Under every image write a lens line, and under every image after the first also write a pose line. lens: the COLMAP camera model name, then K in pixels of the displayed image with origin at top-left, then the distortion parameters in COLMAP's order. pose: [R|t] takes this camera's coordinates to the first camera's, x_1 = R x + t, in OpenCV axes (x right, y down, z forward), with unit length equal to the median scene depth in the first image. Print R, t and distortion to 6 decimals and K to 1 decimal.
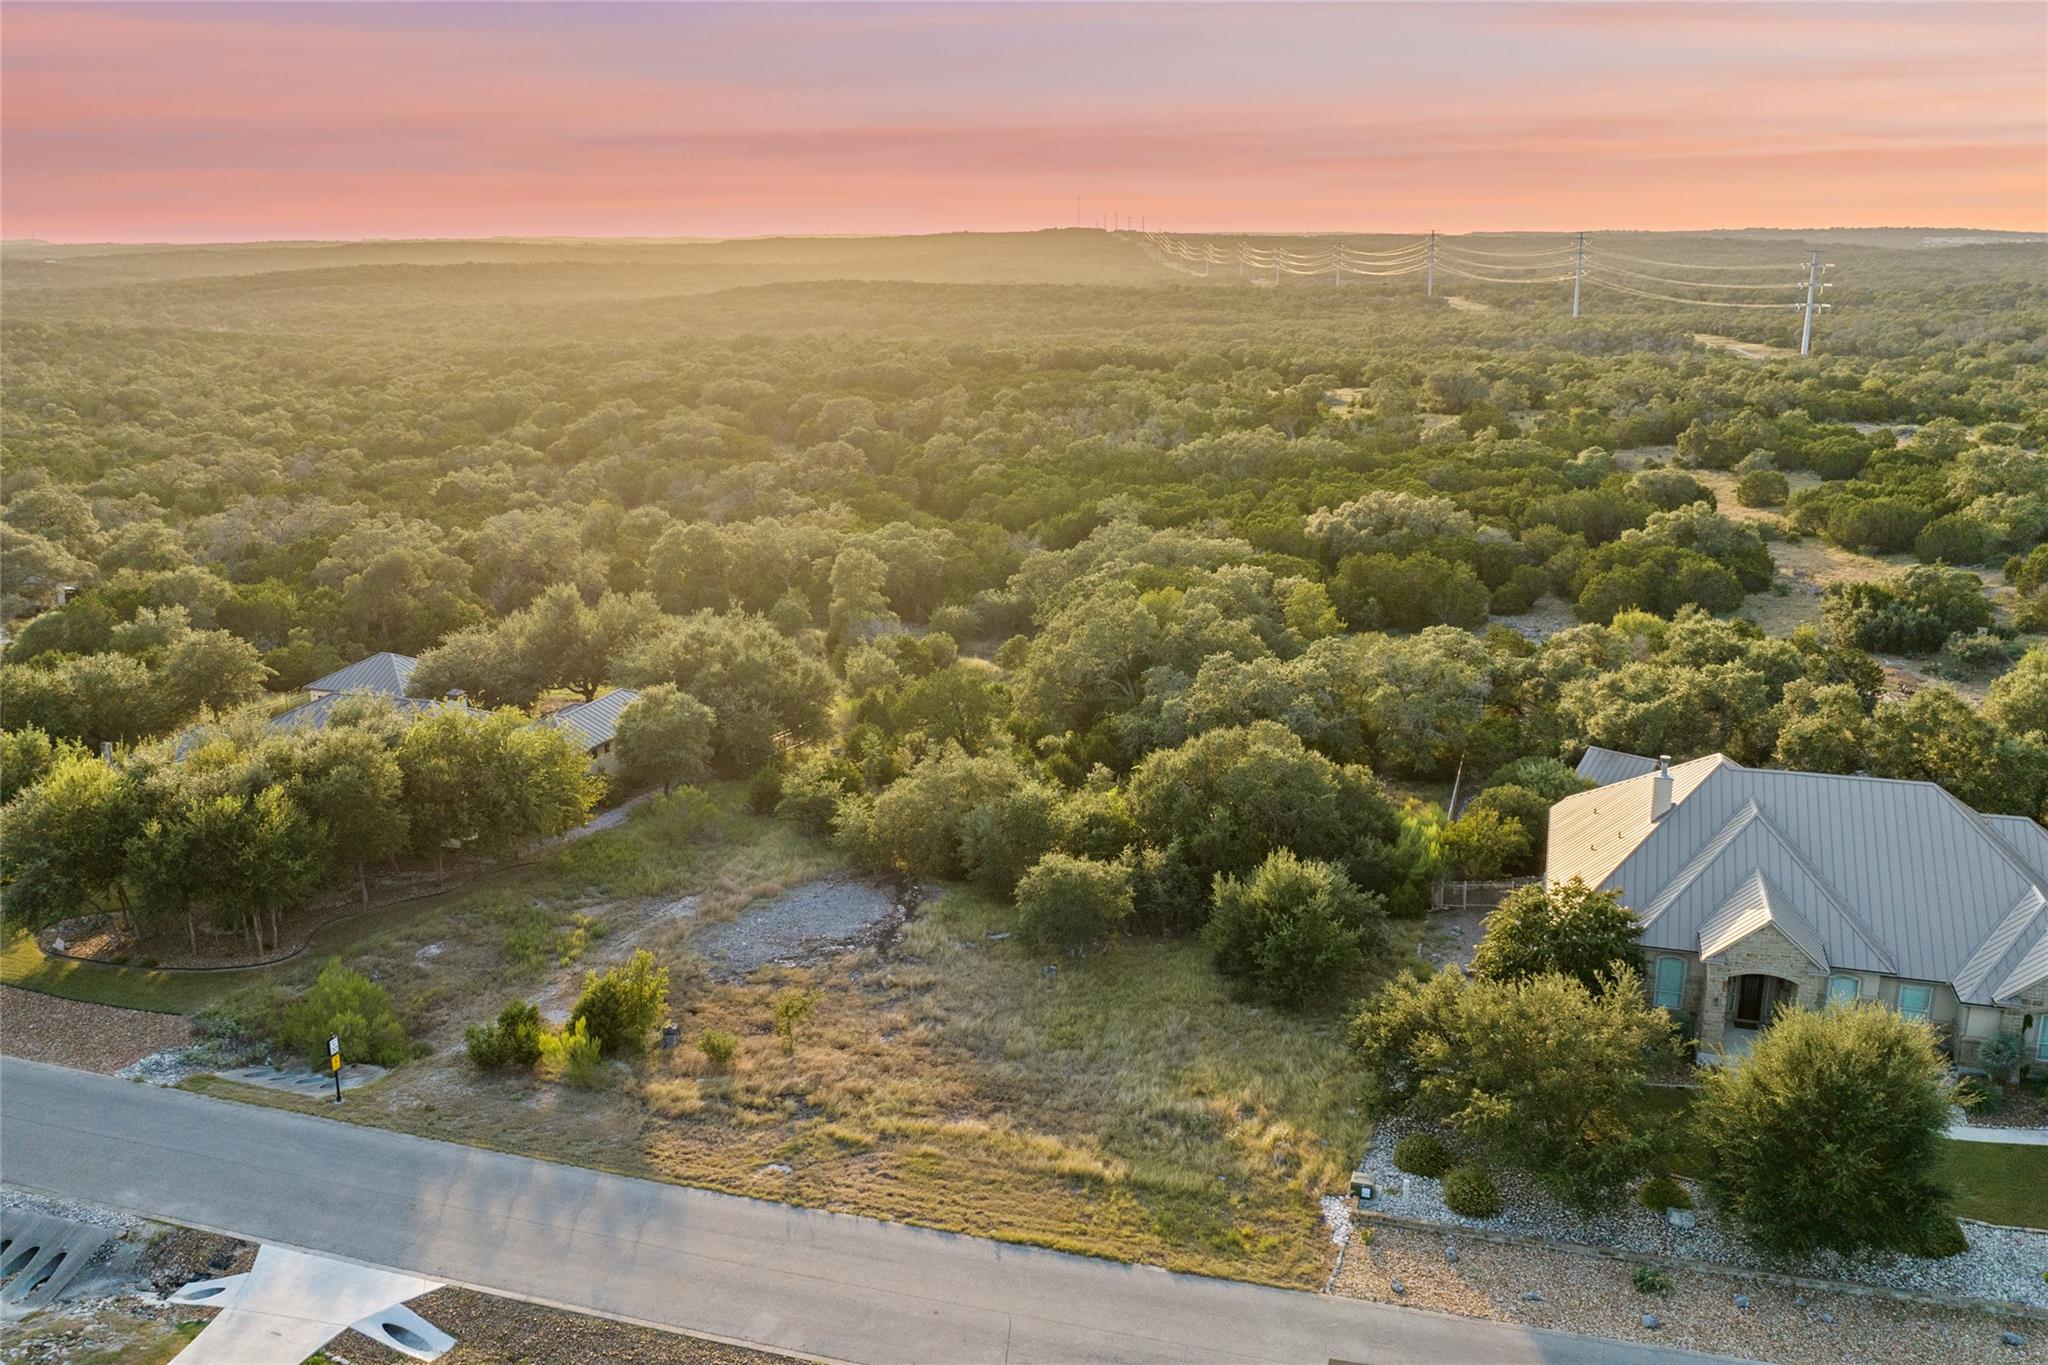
lens RADIAL K [[1698.3, 0, 1032.7], [0, 1698.3, 680.1], [0, 0, 1]] dist [-0.012998, -0.015292]
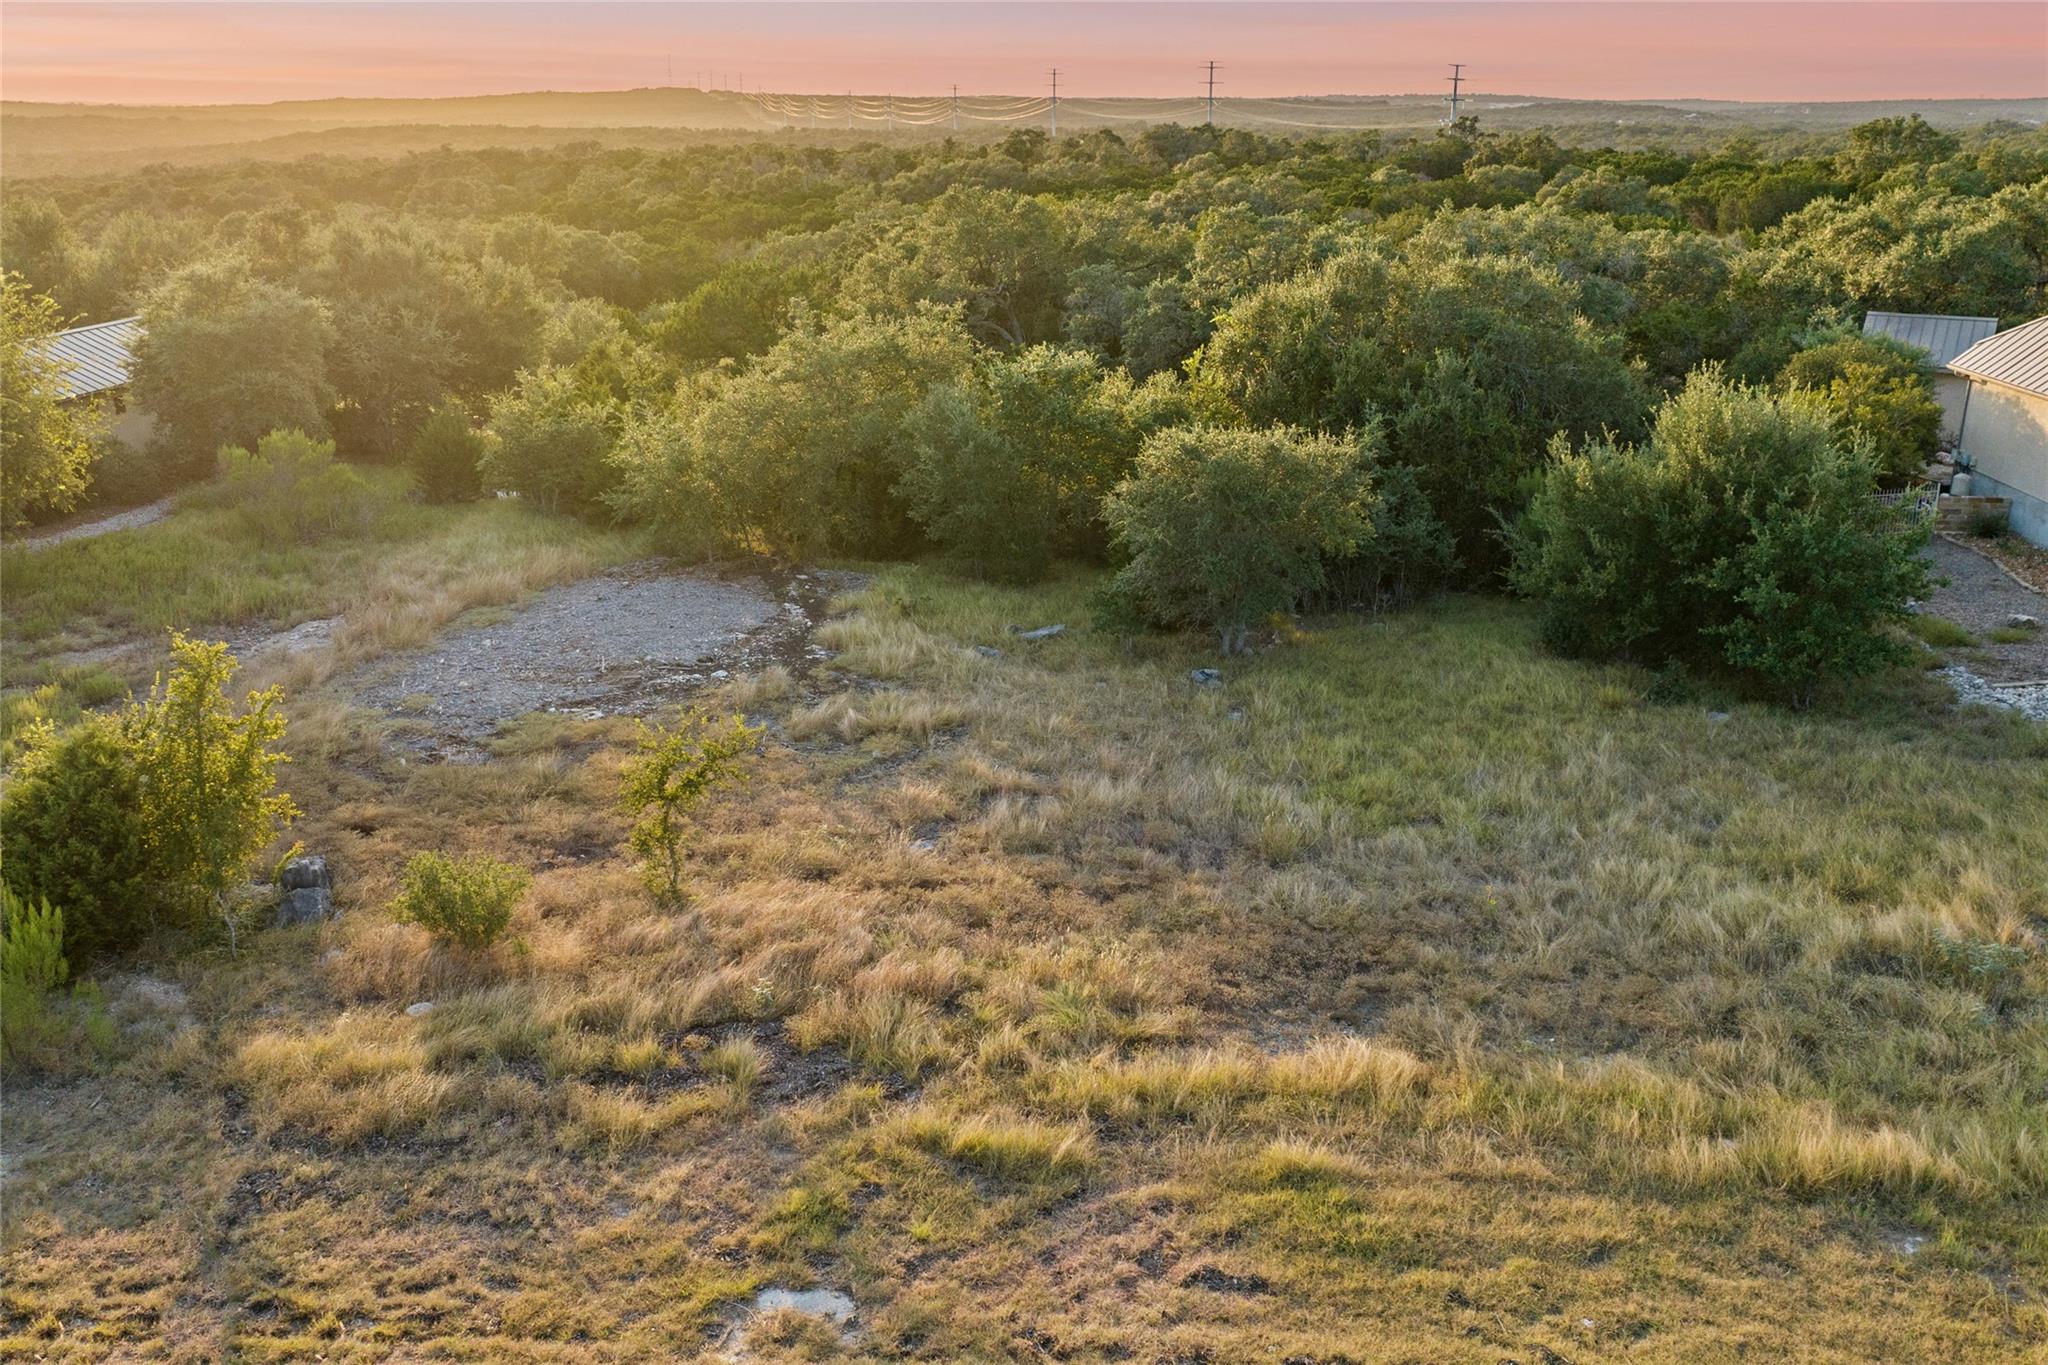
lens RADIAL K [[1713.0, 0, 1032.0], [0, 1713.0, 677.8], [0, 0, 1]] dist [-0.013893, -0.023851]
pose [[0.974806, -0.067235, 0.212681, -0.145318], [0.052436, 0.995843, 0.074480, 0.153558], [-0.216804, -0.061451, 0.974279, 0.654706]]
